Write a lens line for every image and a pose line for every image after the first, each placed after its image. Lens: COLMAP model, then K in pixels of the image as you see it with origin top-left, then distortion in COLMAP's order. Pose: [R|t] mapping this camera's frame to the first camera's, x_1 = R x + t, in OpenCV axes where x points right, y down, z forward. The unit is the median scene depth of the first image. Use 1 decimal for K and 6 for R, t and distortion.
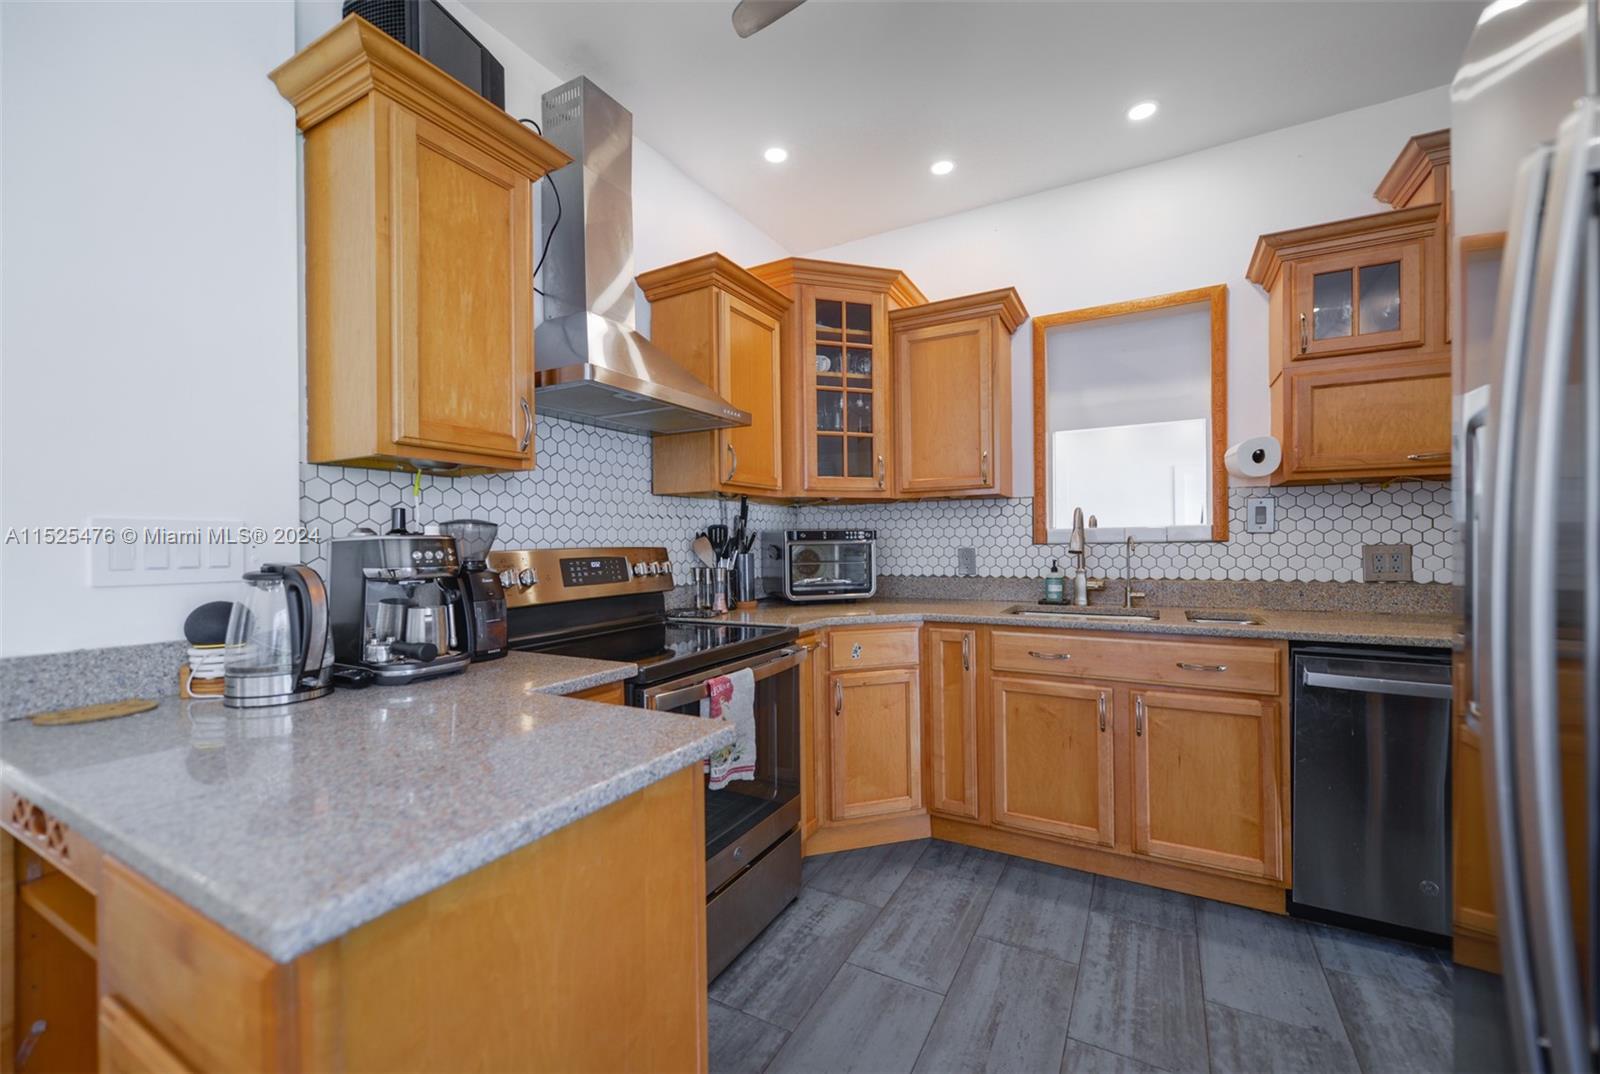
lens RADIAL K [[631.5, 0, 800.0], [0, 631.5, 537.0], [0, 0, 1]] dist [-0.000142, -0.000054]
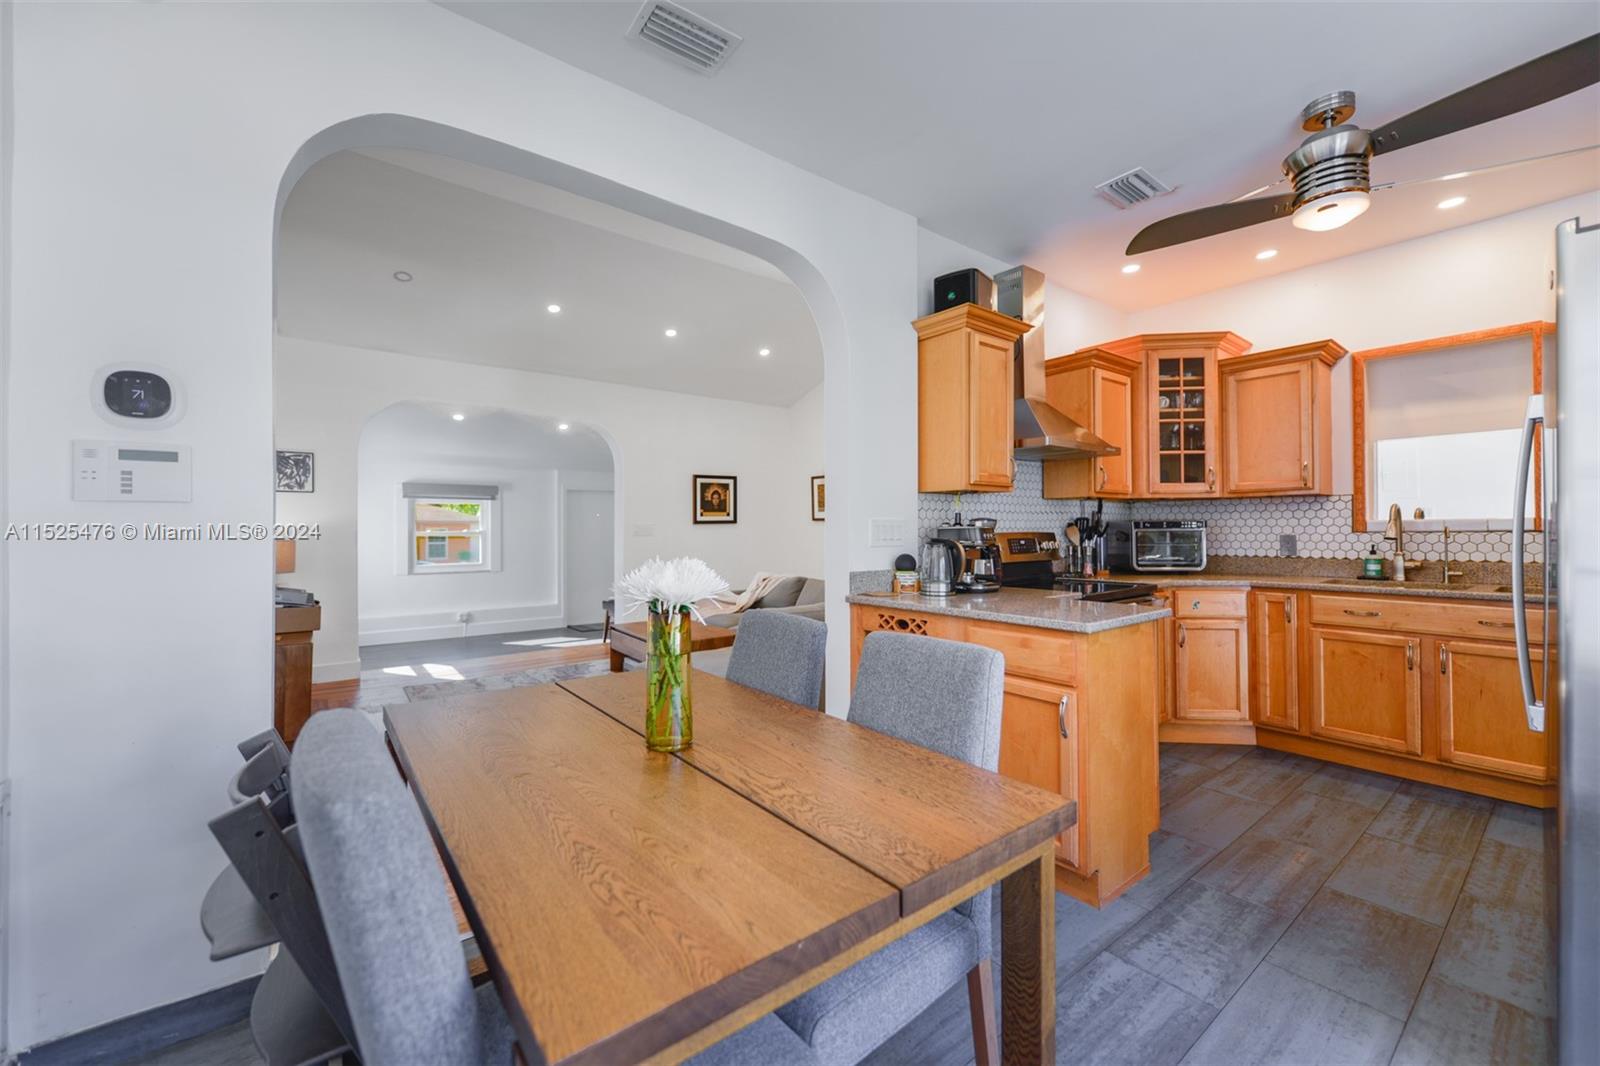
lens RADIAL K [[621.0, 0, 799.2], [0, 621.0, 521.6], [0, 0, 1]] dist [-0.000966, -0.002870]
pose [[0.919515, 0.001223, -0.393052, -0.184274], [-0.001509, 0.999999, -0.000418, -0.008622], [0.393051, 0.000977, 0.919516, -0.655339]]
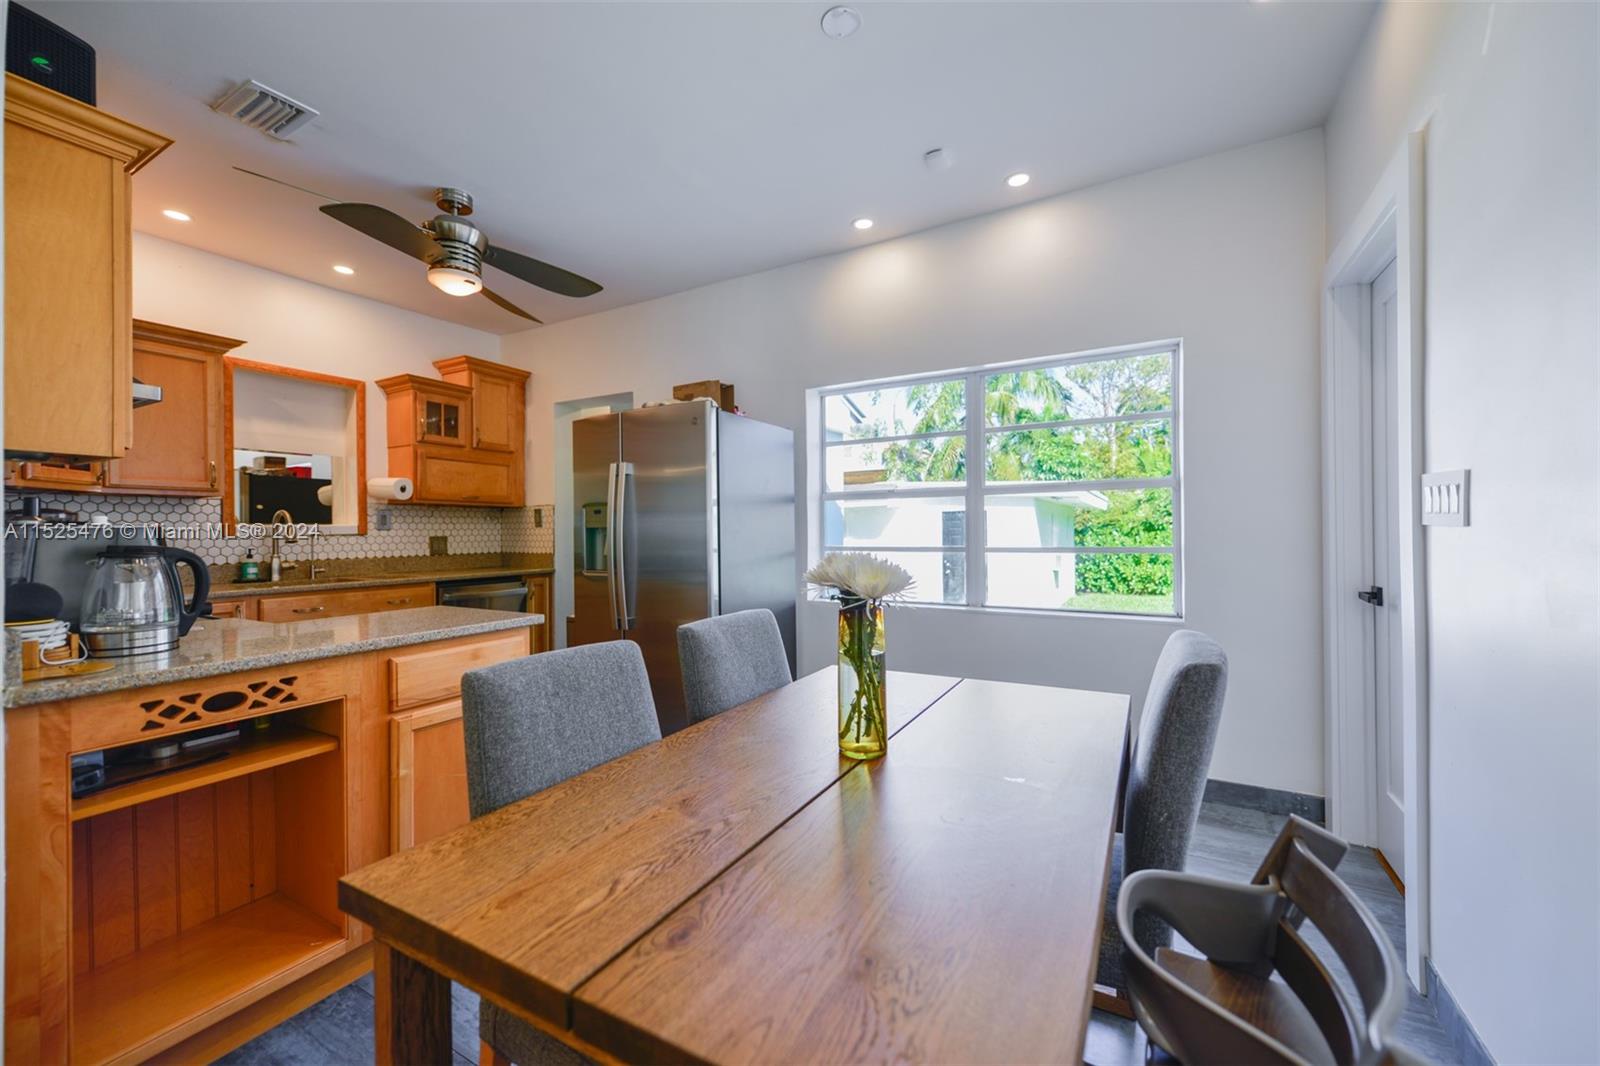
lens RADIAL K [[644.7, 0, 800.0], [0, 644.7, 533.0], [0, 0, 1]] dist [-0.015182, -0.000180]
pose [[0.012383, 0.006159, 0.999904, -1.003175], [-0.001892, 0.999979, -0.006136, 0.010226], [-0.999922, -0.001816, 0.012394, -0.172701]]
